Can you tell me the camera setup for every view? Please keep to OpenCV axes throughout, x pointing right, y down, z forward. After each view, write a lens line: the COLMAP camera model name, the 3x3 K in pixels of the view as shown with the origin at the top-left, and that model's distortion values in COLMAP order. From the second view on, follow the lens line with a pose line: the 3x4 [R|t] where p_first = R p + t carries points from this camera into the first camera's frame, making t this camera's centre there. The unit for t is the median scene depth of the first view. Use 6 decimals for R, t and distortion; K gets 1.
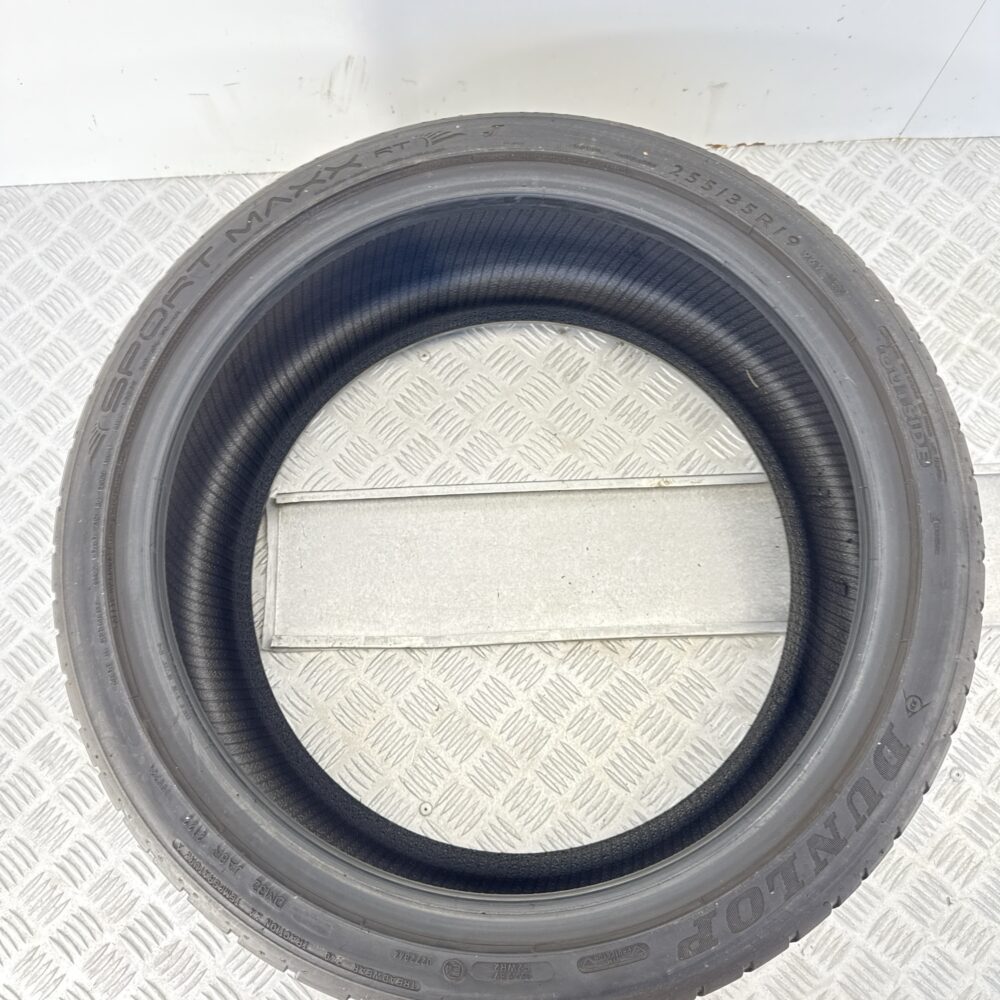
lens RADIAL K [[927.1, 0, 503.8], [0, 927.1, 492.9], [0, 0, 1]] dist [0.153907, -0.314407]
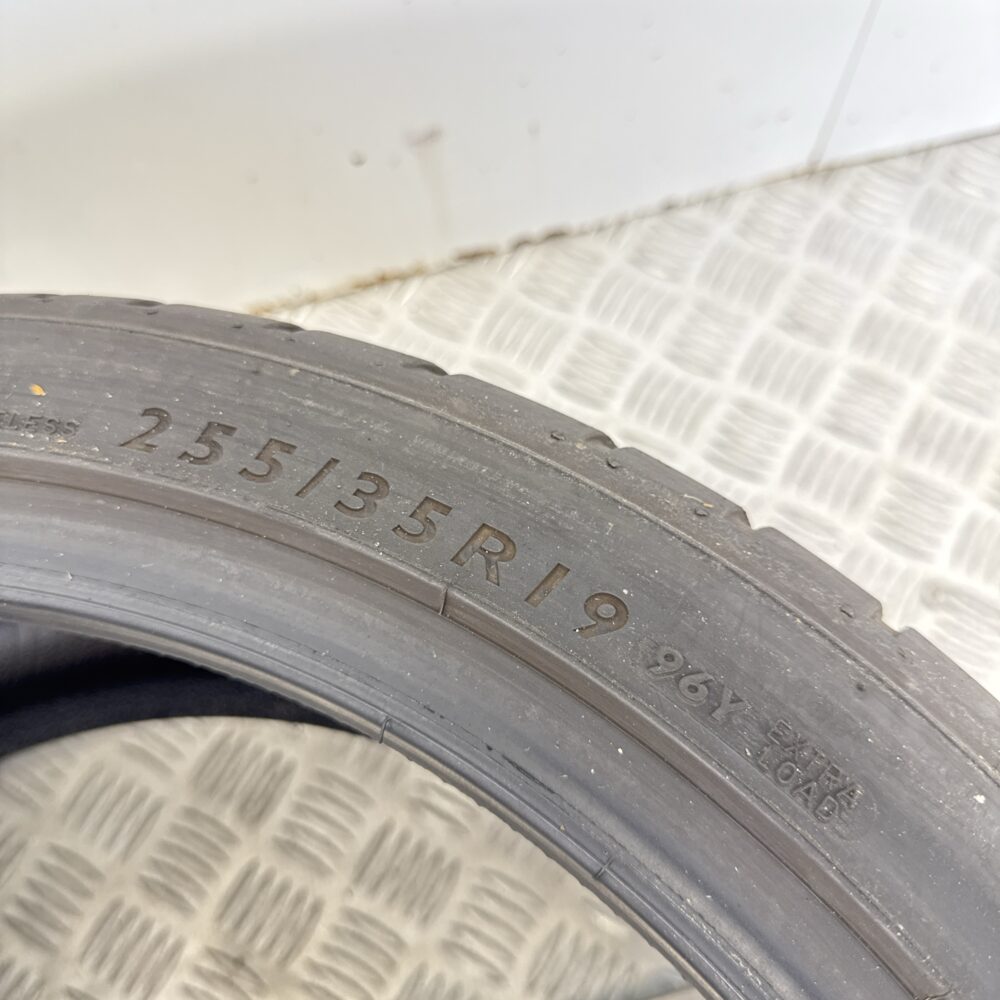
lens RADIAL K [[942.0, 0, 500.0], [0, 942.0, 500.0], [0, 0, 1]] dist [0.158394, -0.384809]
pose [[0.974702, -0.217957, 0.049514, 0.207750], [0.221681, 0.970991, -0.089637, -0.213760], [-0.028541, 0.098346, 0.994743, 0.561417]]
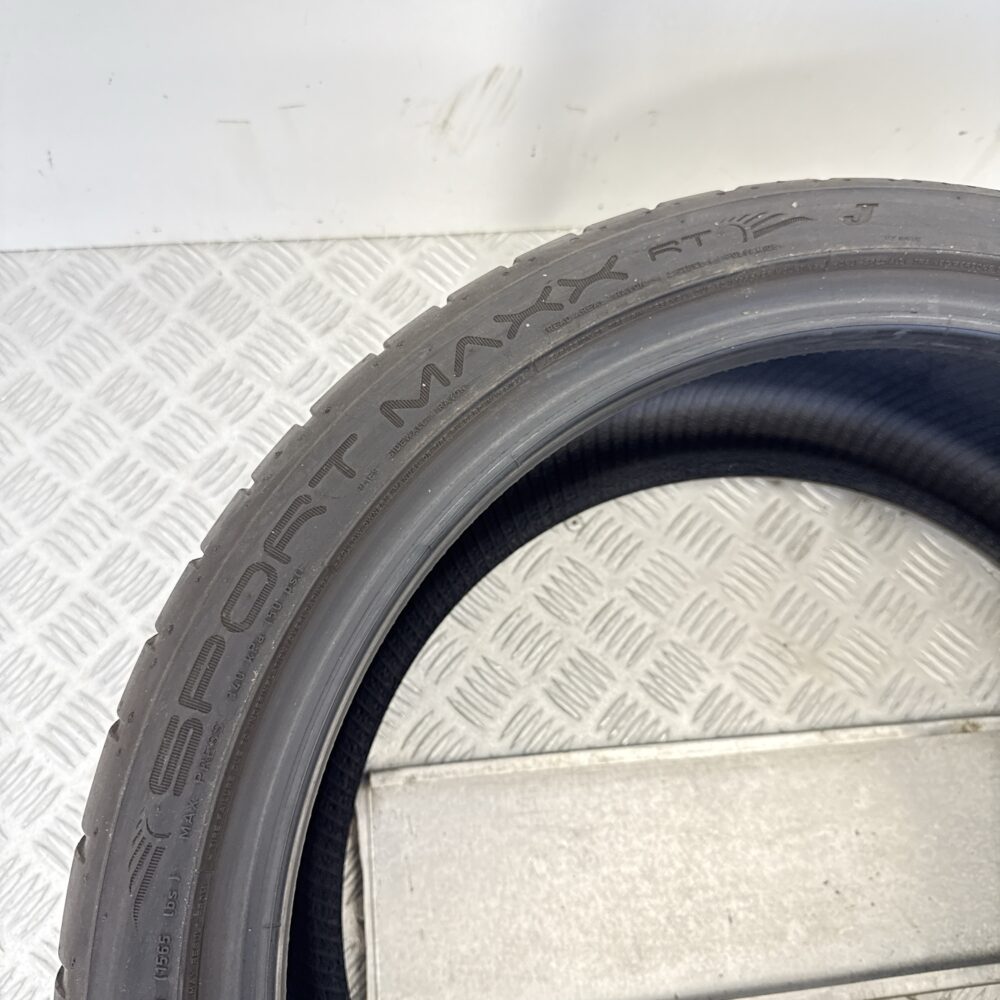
lens RADIAL K [[942.0, 0, 500.0], [0, 942.0, 500.0], [0, 0, 1]] dist [0.158394, -0.384809]
pose [[0.993468, -0.019069, 0.112504, -0.226864], [0.019557, 0.999803, -0.003237, -0.174064], [-0.112420, 0.005416, 0.993646, 0.372198]]
